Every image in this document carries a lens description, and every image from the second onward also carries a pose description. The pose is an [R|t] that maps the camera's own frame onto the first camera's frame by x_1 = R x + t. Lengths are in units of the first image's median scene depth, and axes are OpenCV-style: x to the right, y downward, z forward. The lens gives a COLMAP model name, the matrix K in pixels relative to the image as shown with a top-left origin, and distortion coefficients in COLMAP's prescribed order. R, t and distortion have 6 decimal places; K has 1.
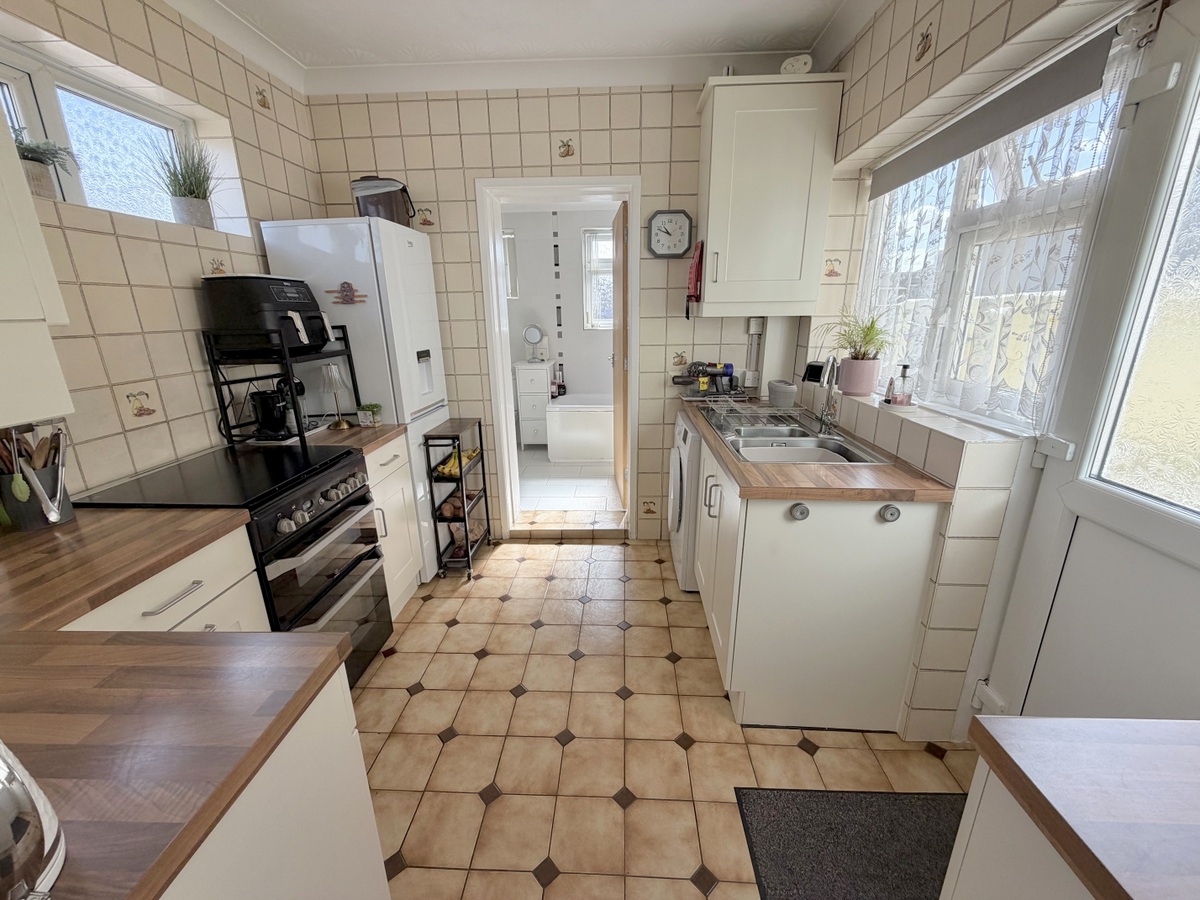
lens RADIAL K [[478.4, 0, 598.0], [0, 478.4, 449.2], [0, 0, 1]] dist [0.000678, -0.000623]
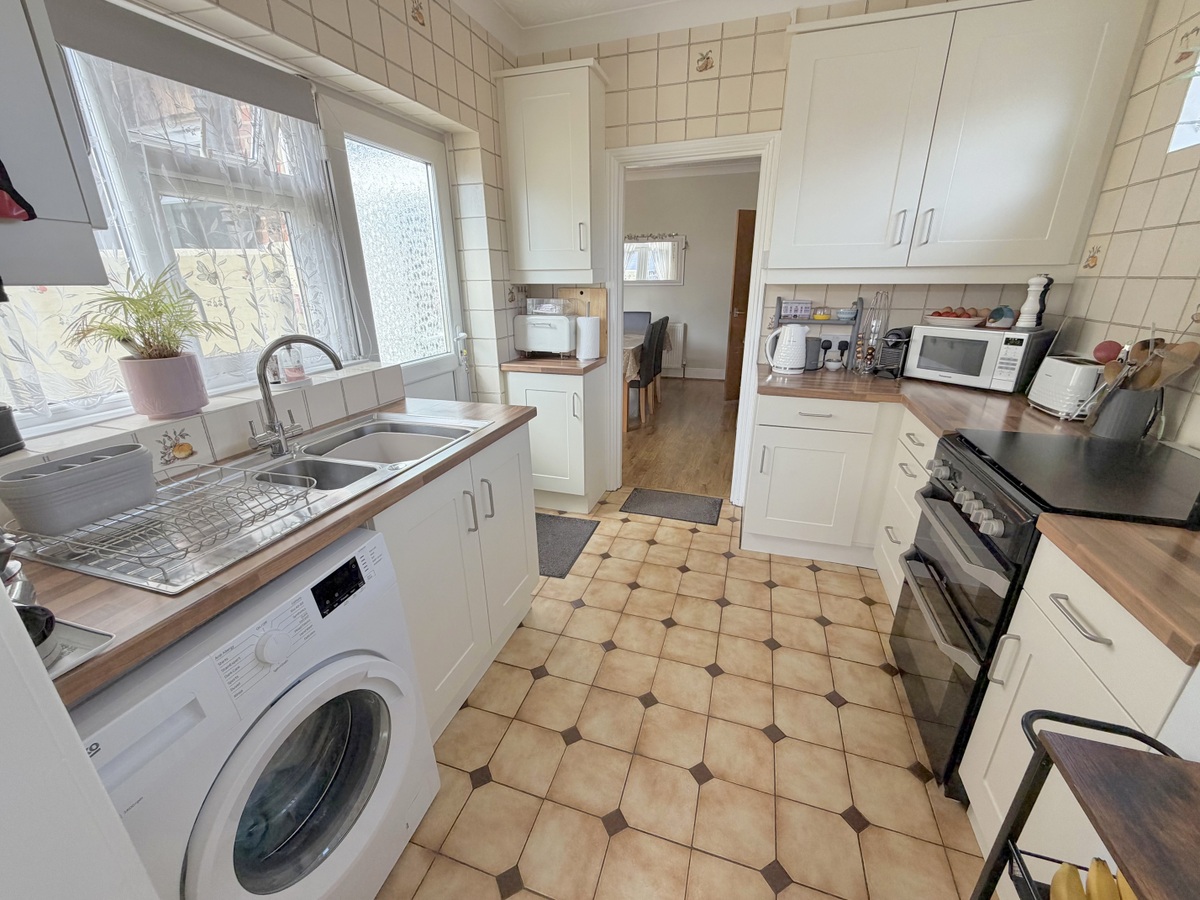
lens RADIAL K [[478.4, 0, 600.3], [0, 478.4, 448.9], [0, 0, 1]] dist [0.000678, -0.000623]
pose [[-0.966706, -0.061579, 0.248369, -0.129475], [0.095380, 0.813954, 0.573046, -0.355172], [-0.237449, 0.577656, -0.780981, 1.291970]]
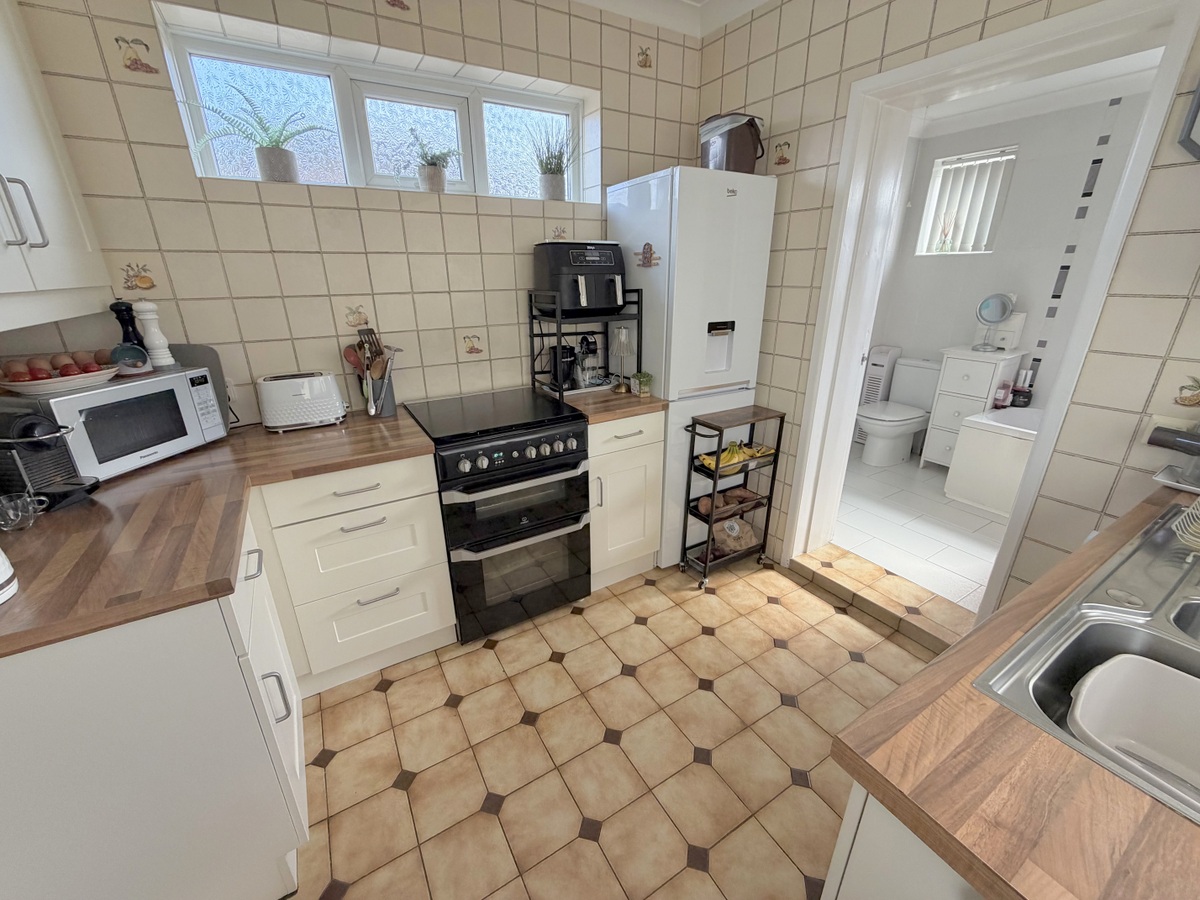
lens RADIAL K [[478.4, 0, 595.1], [0, 478.4, 449.3], [0, 0, 1]] dist [0.000678, -0.000623]
pose [[0.558076, 0.299713, -0.773772, 0.269667], [-0.233683, 0.951517, 0.200020, -0.120188], [0.796205, 0.069191, 0.601057, 0.357767]]
